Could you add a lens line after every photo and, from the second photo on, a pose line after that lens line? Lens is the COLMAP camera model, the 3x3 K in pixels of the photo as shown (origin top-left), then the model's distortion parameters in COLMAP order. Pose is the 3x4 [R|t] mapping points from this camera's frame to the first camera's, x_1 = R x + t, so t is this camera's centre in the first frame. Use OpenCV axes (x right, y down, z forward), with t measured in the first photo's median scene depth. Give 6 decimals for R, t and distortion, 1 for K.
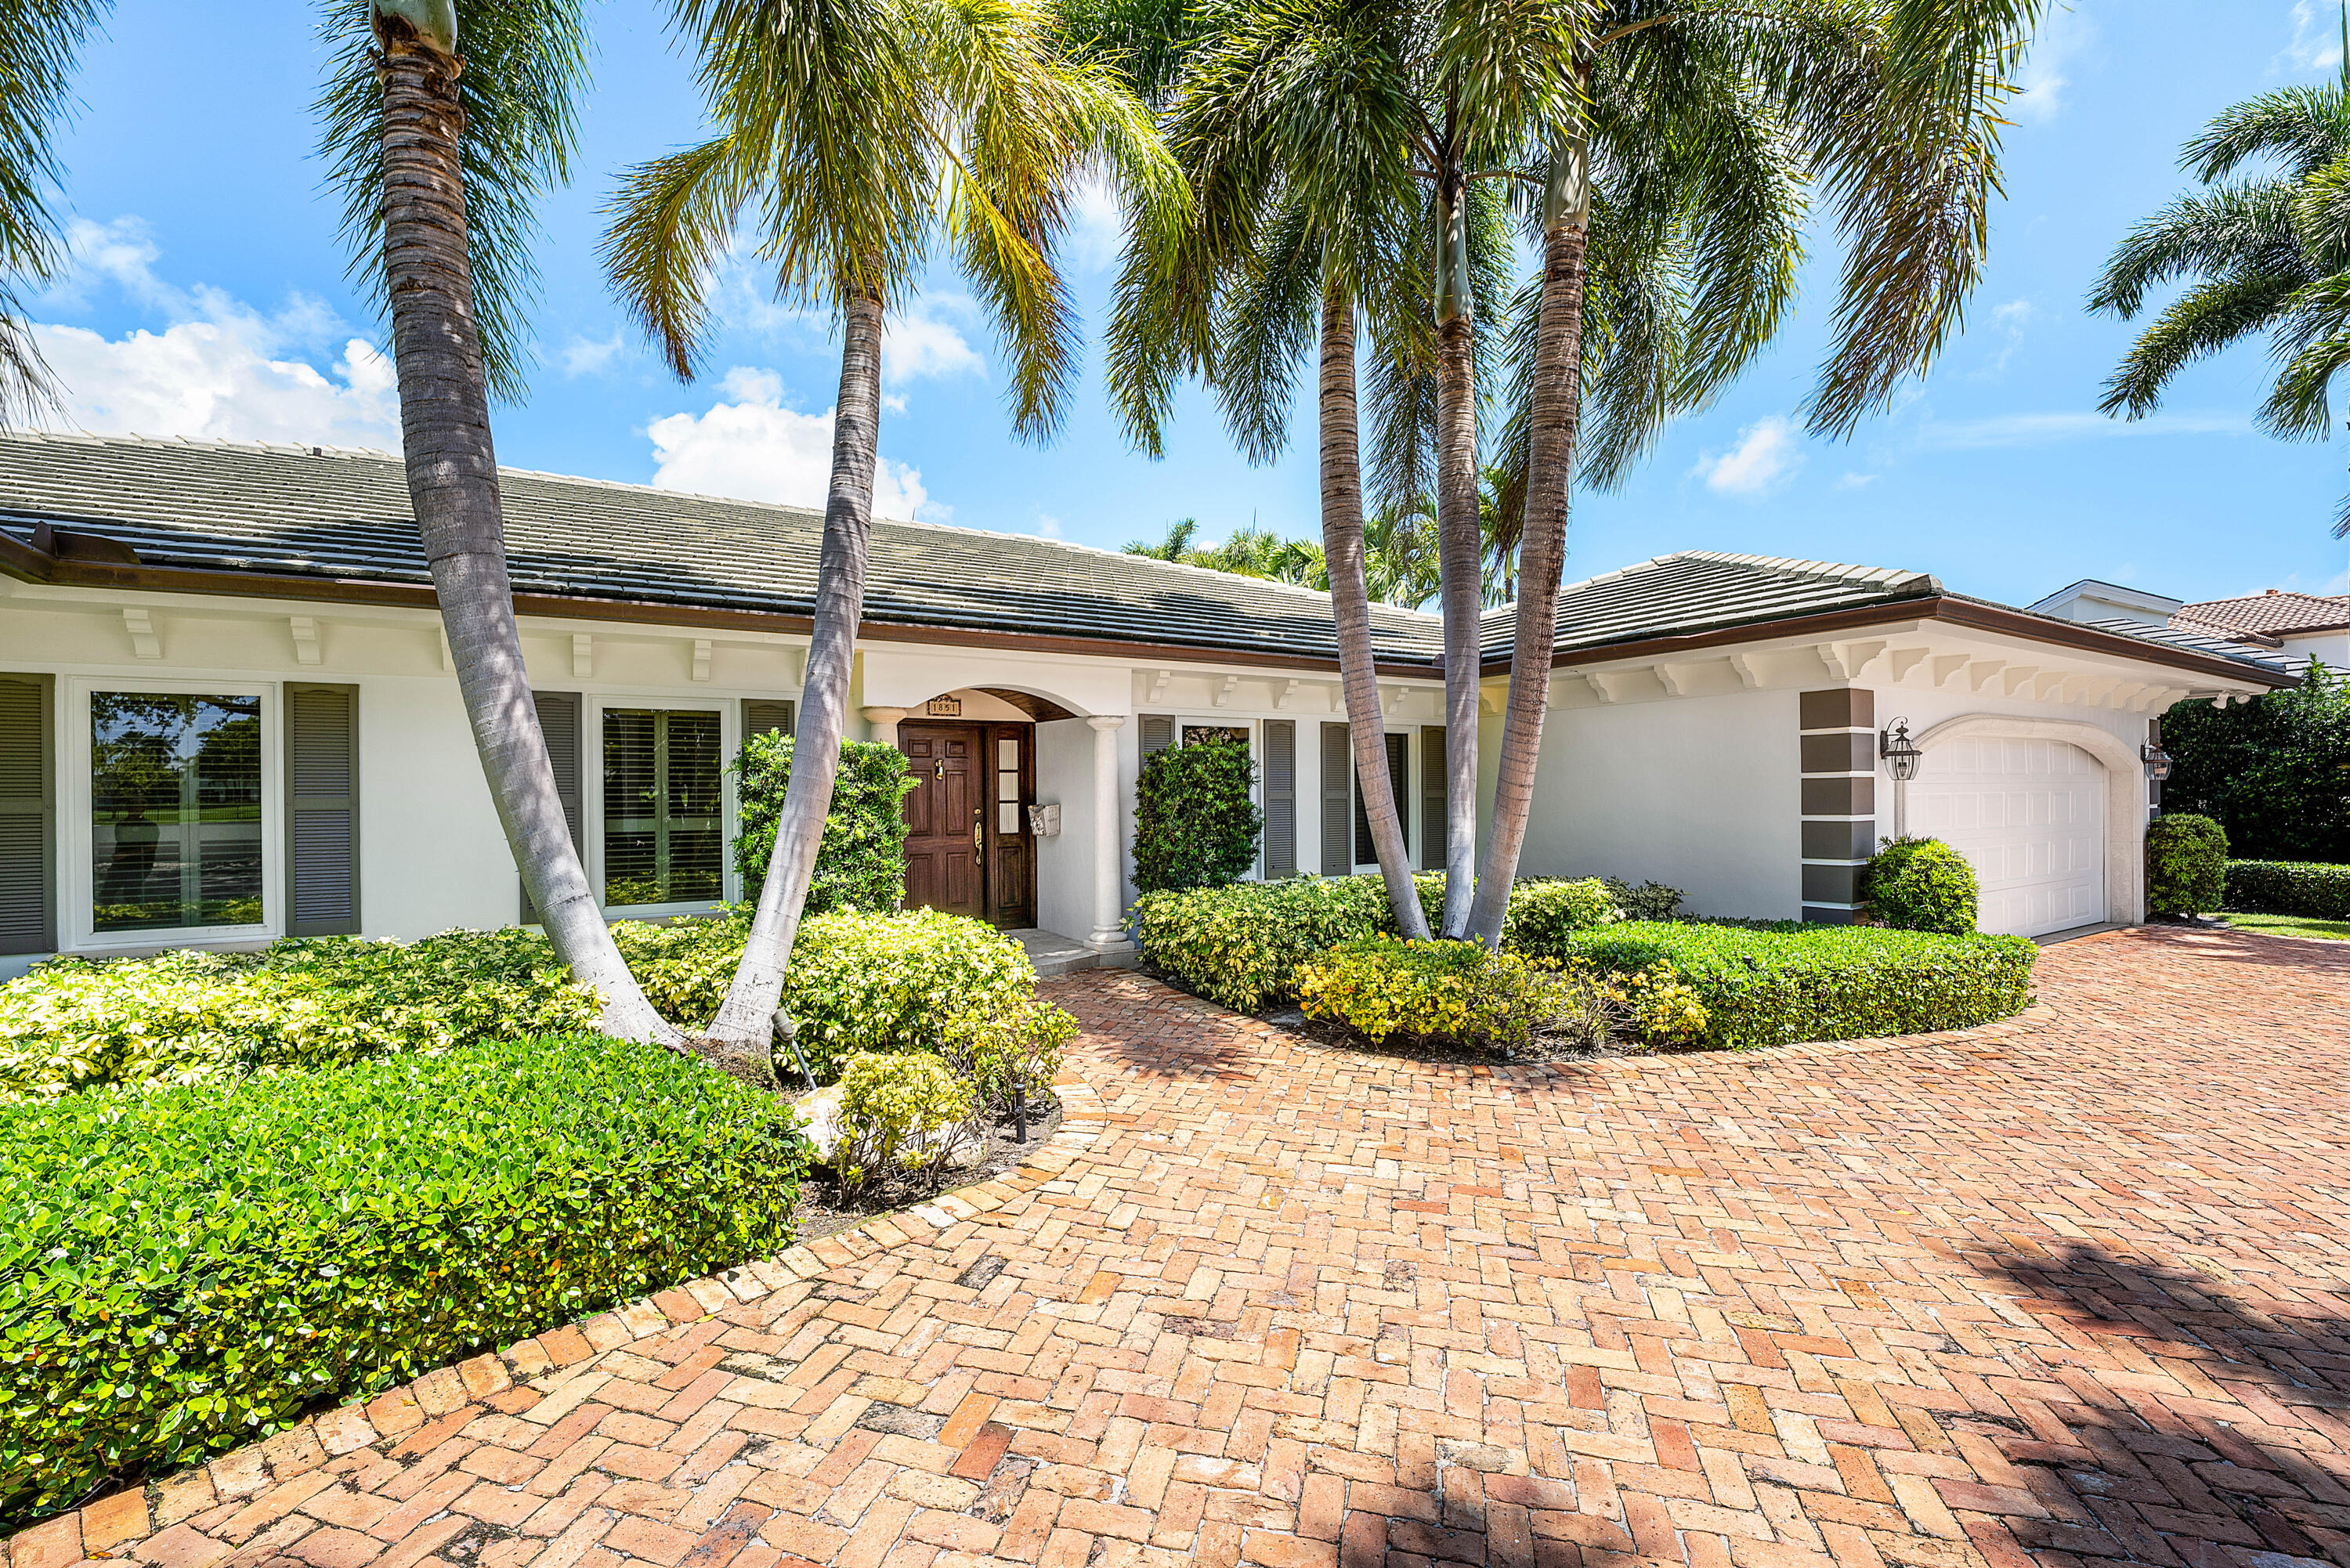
lens RADIAL K [[967.8, 0, 1174.4], [0, 967.8, 789.1], [0, 0, 1]] dist [-0.001801, -0.000176]
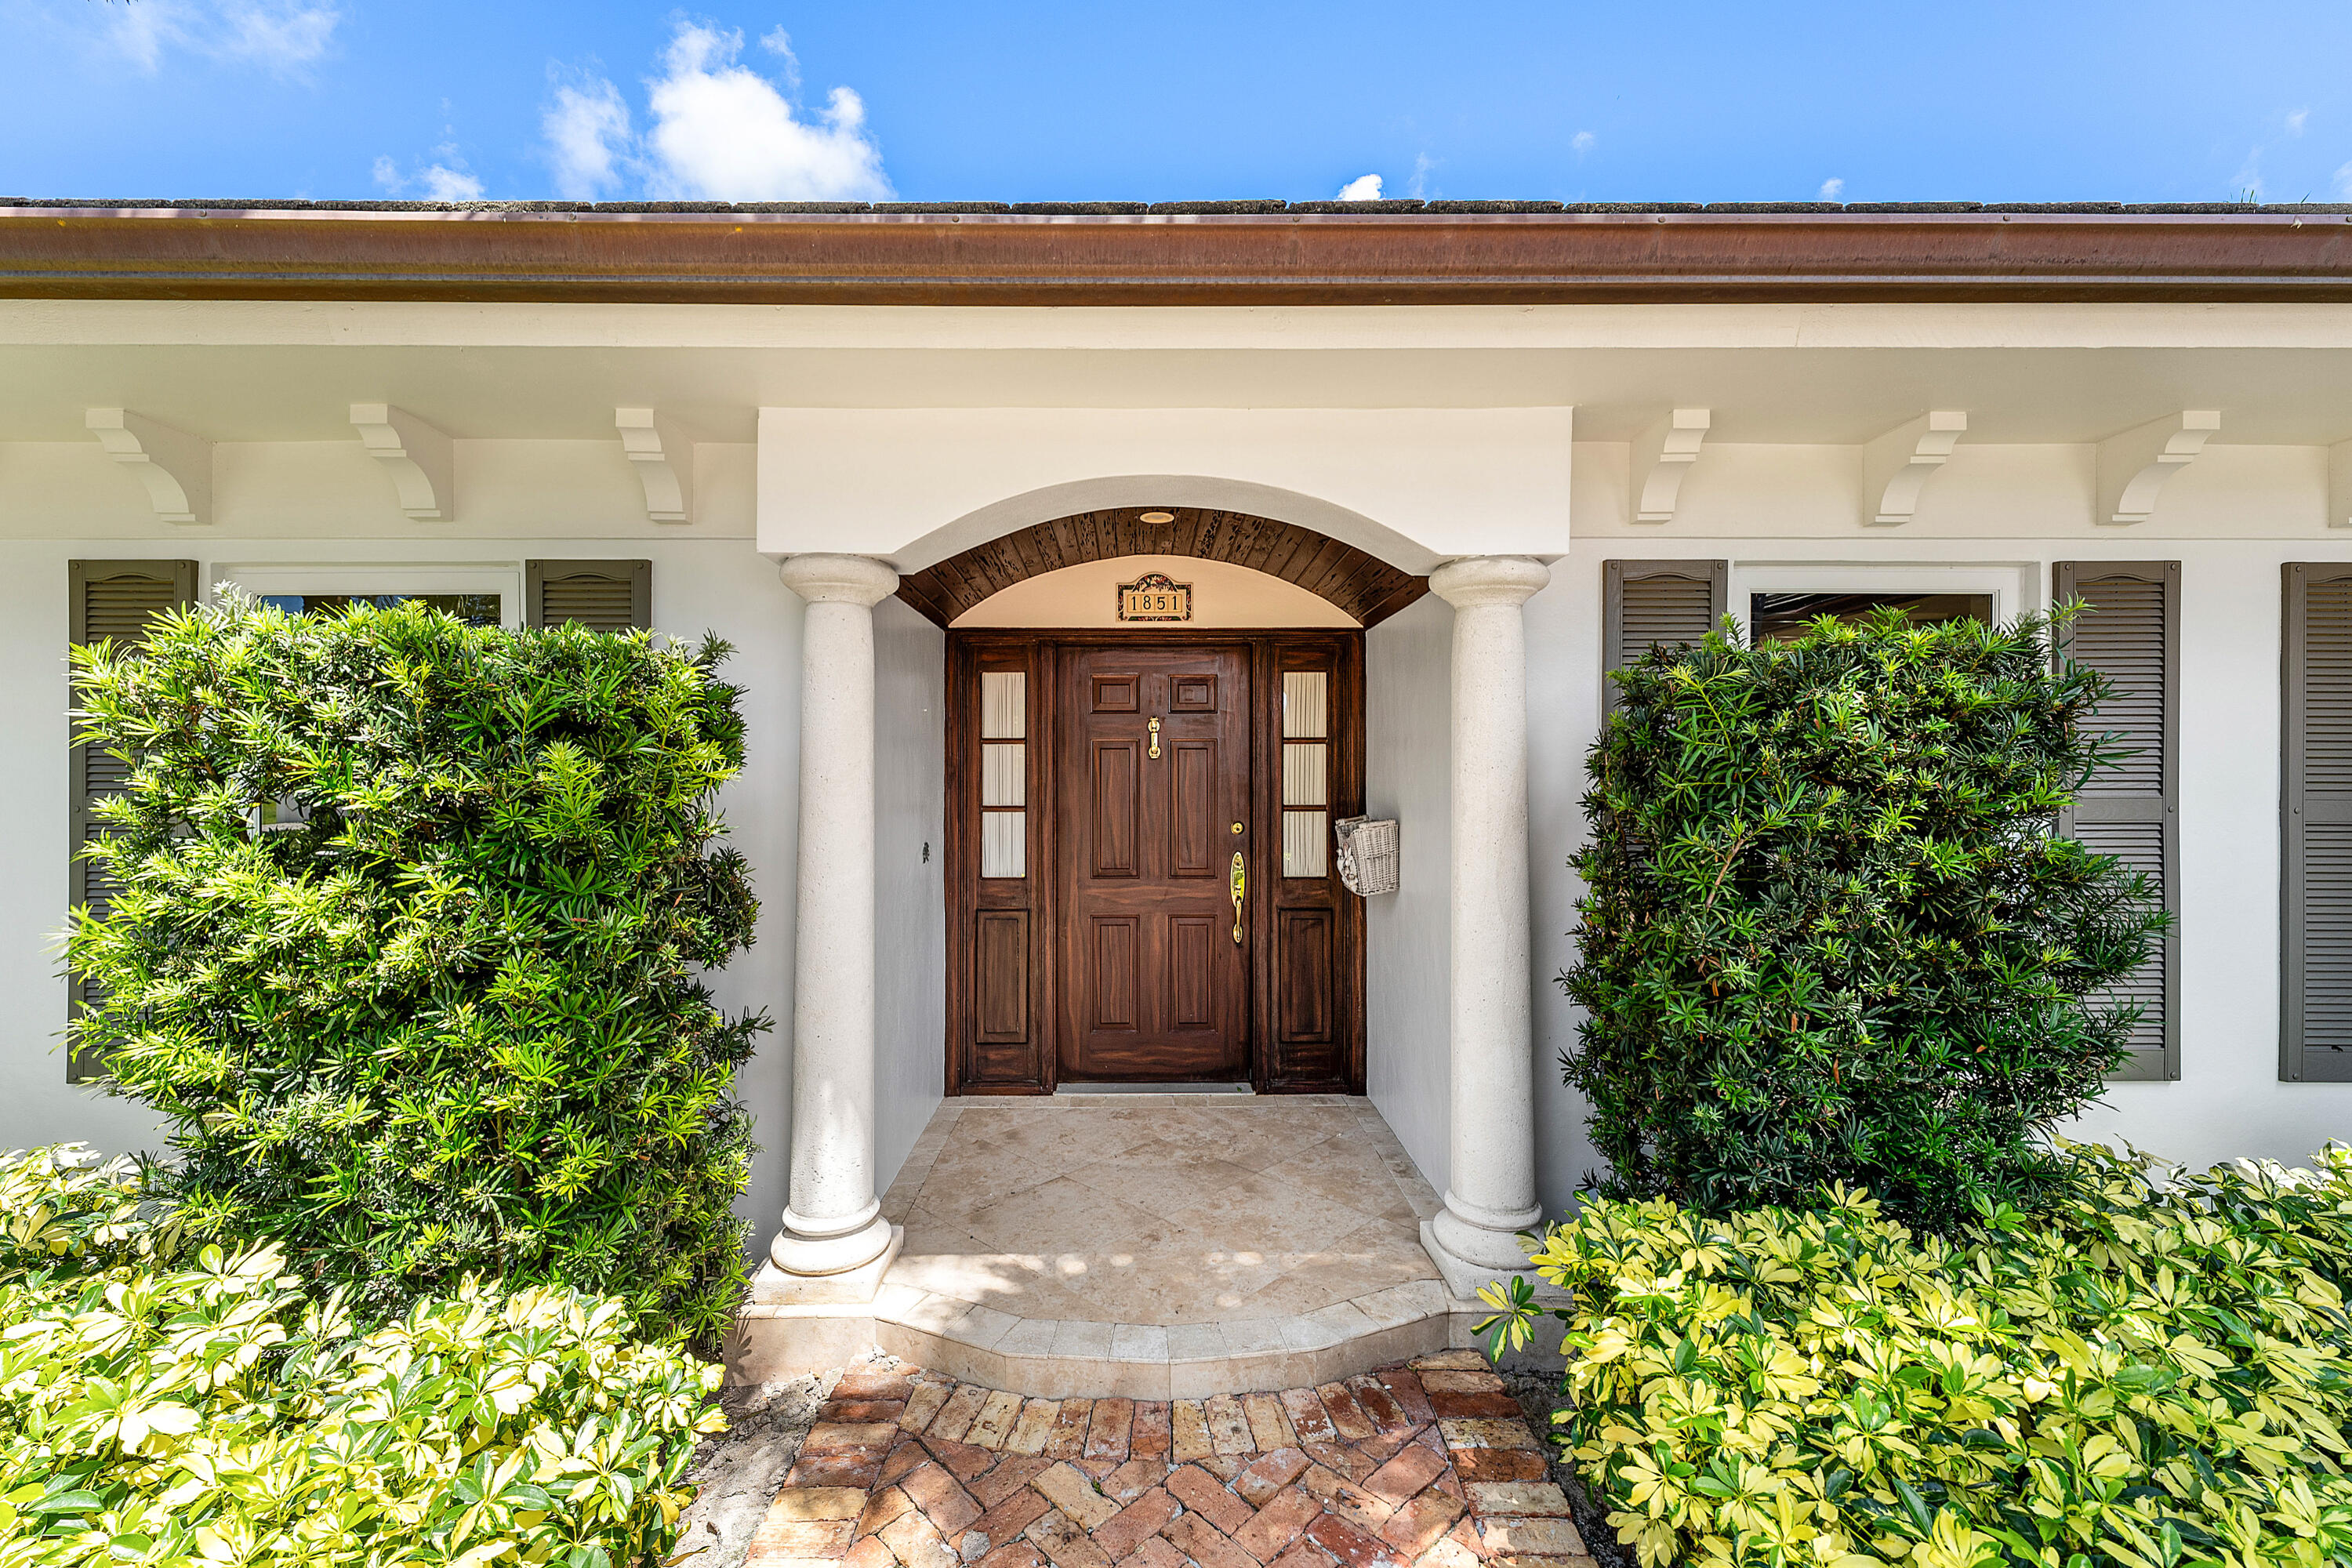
lens RADIAL K [[985.7, 0, 1180.2], [0, 985.7, 774.6], [0, 0, 1]] dist [-0.002231, -0.000272]
pose [[0.872300, 0.004043, -0.488954, 0.002432], [-0.002545, 0.999990, 0.003730, -0.004467], [0.488964, -0.002009, 0.872302, 0.659569]]
